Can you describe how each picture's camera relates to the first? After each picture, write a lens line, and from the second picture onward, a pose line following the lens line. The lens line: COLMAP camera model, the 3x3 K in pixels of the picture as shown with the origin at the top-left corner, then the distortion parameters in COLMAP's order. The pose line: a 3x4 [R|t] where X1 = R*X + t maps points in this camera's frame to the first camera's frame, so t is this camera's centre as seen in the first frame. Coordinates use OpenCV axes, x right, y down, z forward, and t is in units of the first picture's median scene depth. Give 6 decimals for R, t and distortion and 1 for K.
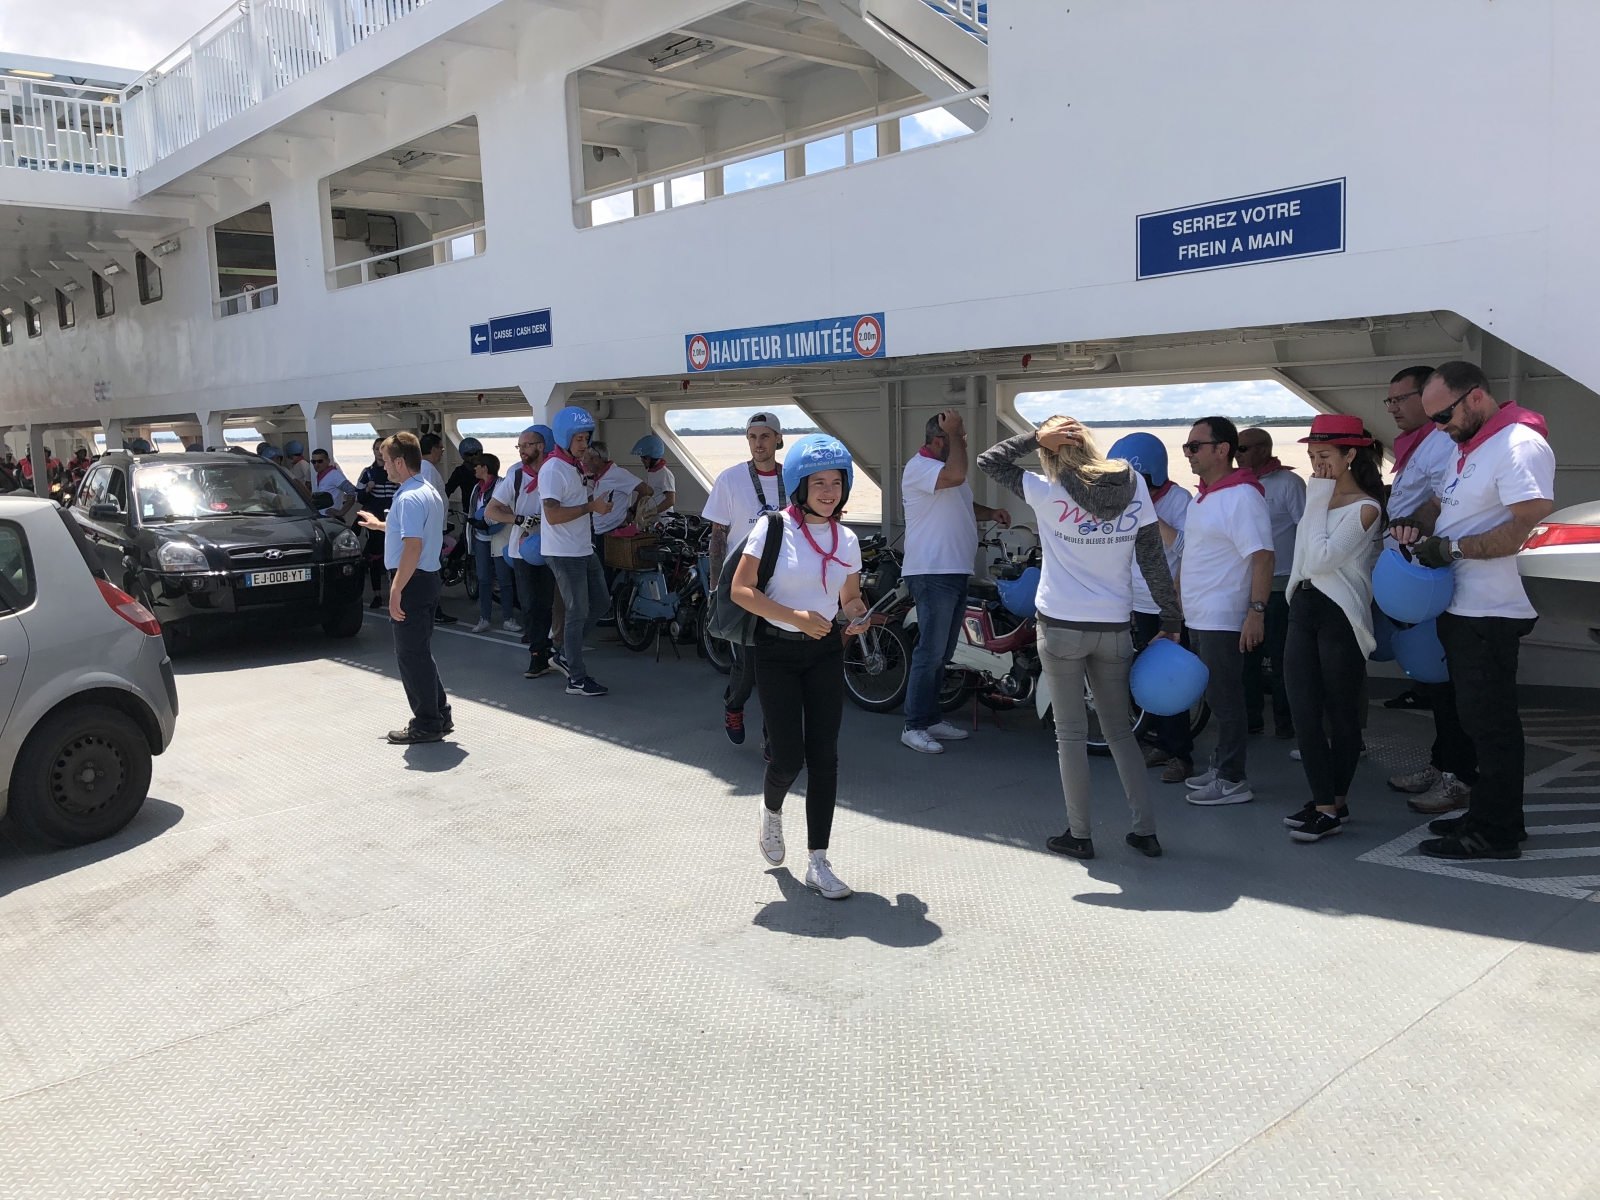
lens RADIAL K [[1289.5, 0, 800.0], [0, 1289.5, 600.0], [0, 0, 1]] dist [0.064704, -0.087205]
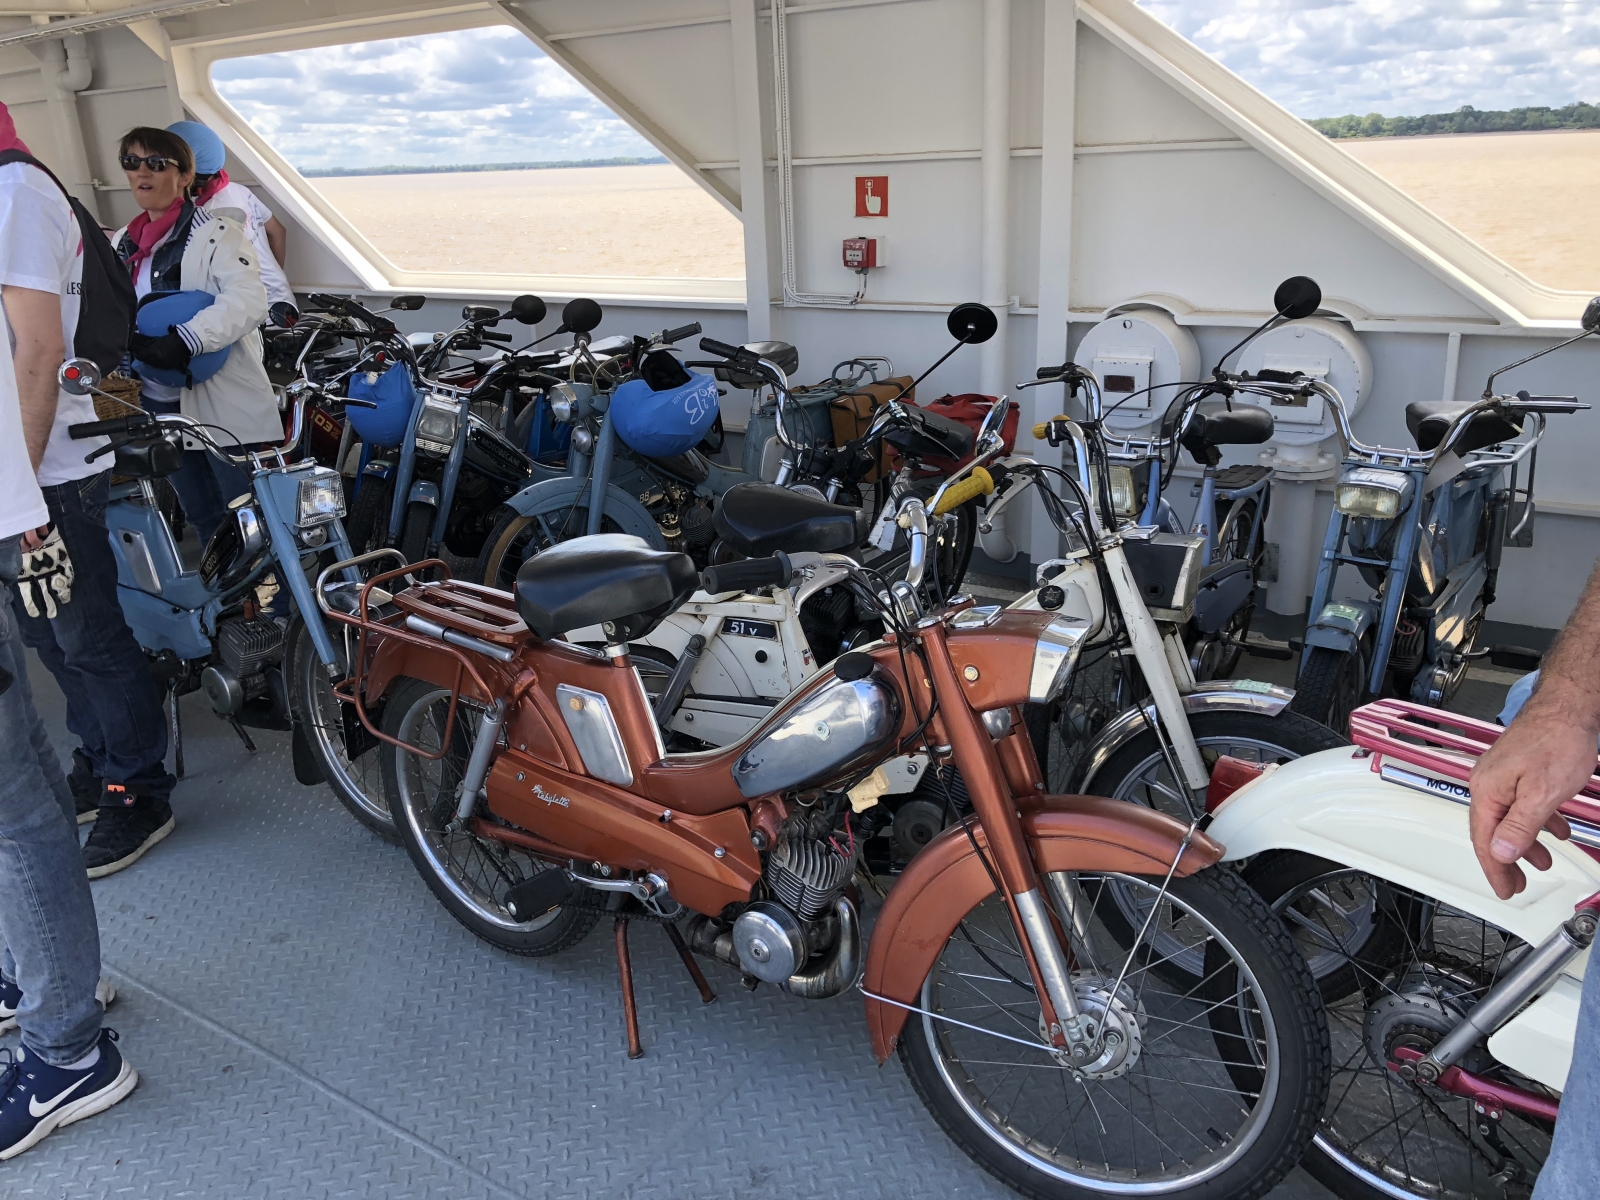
lens RADIAL K [[1289.5, 0, 800.0], [0, 1289.5, 600.0], [0, 0, 1]] dist [0.064704, -0.087205]
pose [[0.971773, -0.091449, 0.217473, -0.040914], [0.047867, 0.979070, 0.197816, -0.094975], [-0.231011, -0.181822, 0.955811, 1.115231]]
